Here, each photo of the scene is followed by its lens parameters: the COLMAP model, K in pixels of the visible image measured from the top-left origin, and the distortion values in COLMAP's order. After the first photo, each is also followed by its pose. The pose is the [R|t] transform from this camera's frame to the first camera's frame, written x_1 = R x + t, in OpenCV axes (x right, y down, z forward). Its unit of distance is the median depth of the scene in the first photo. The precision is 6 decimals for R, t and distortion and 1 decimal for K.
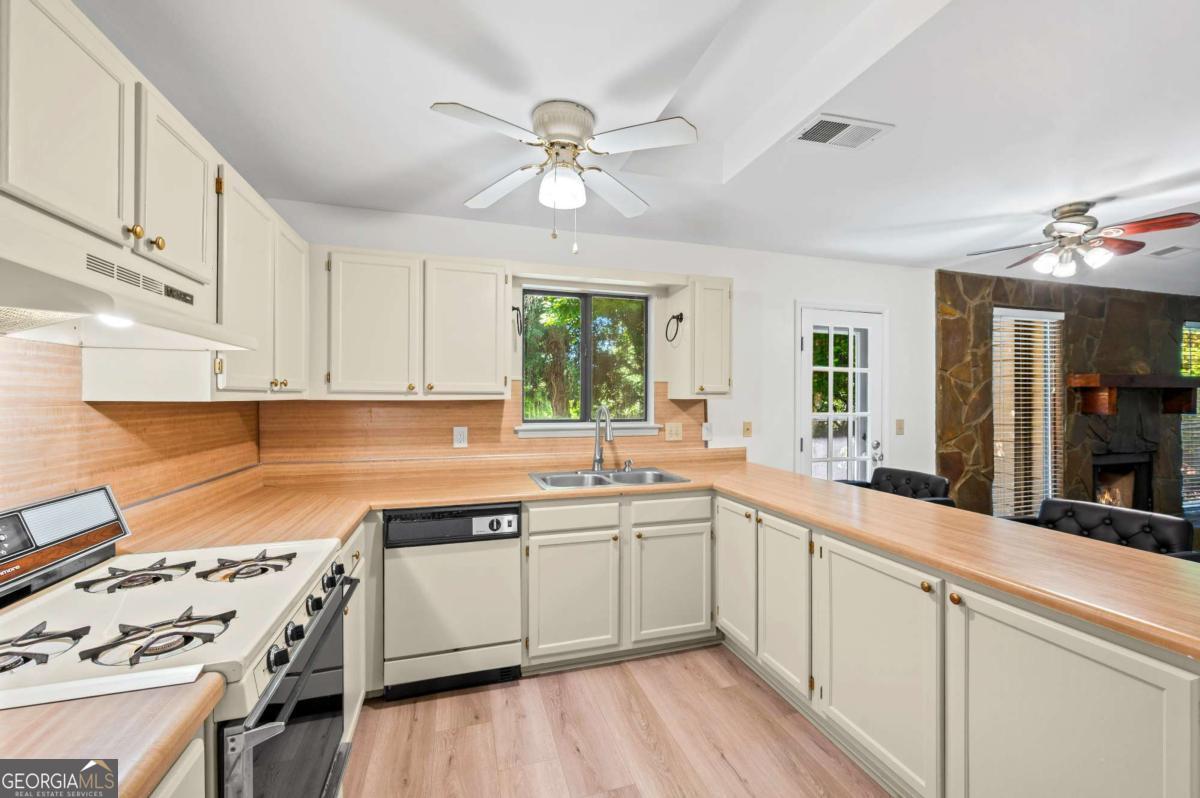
lens RADIAL K [[475.3, 0, 601.1], [0, 475.3, 398.4], [0, 0, 1]] dist [0.002660, -0.000321]
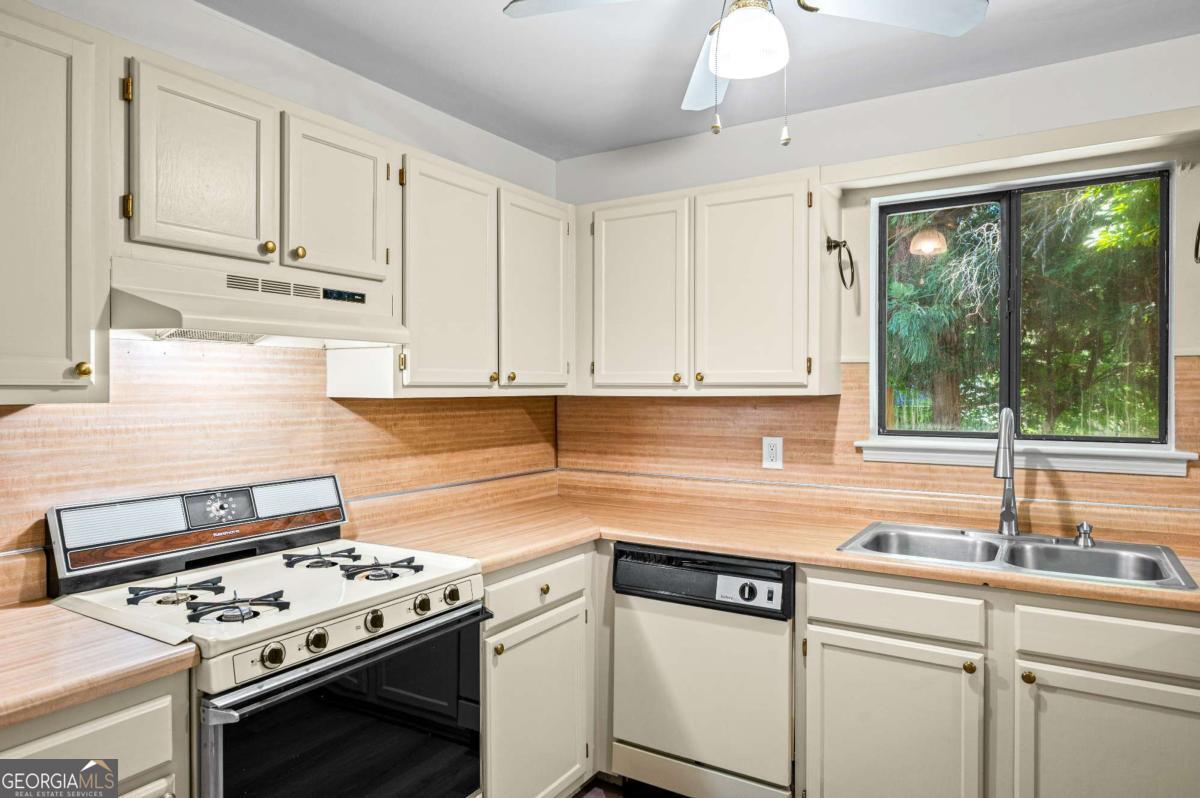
lens RADIAL K [[737.3, 0, 616.4], [0, 737.3, 391.4], [0, 0, 1]] dist [-0.003317, 0.005680]
pose [[0.667733, -0.000643, -0.744401, 0.394373], [0.001784, 0.999998, 0.000737, -0.004983], [0.744399, -0.001820, 0.667733, 0.204414]]
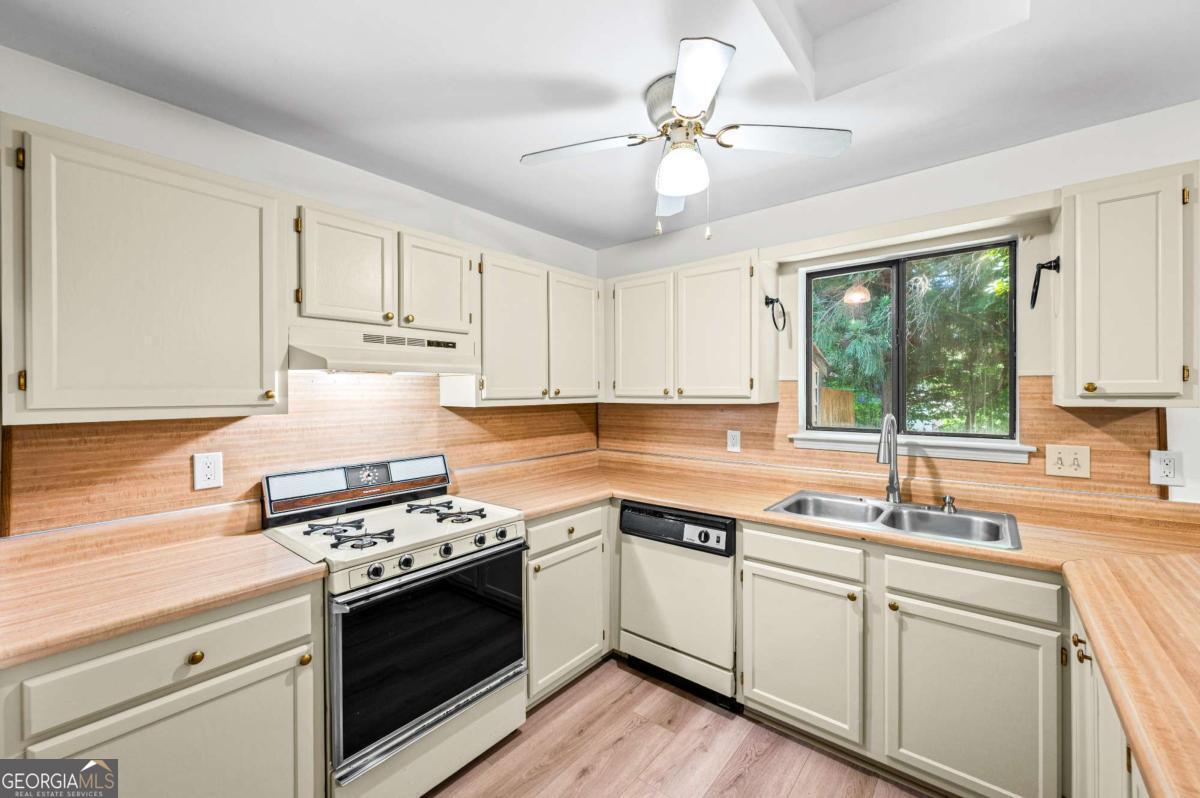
lens RADIAL K [[475.3, 0, 612.6], [0, 475.3, 393.0], [0, 0, 1]] dist [0.002660, -0.000321]
pose [[0.566157, -0.002450, -0.824294, 0.458356], [0.006304, 0.999979, 0.001358, -0.025008], [0.824273, -0.005965, 0.566161, 0.306181]]
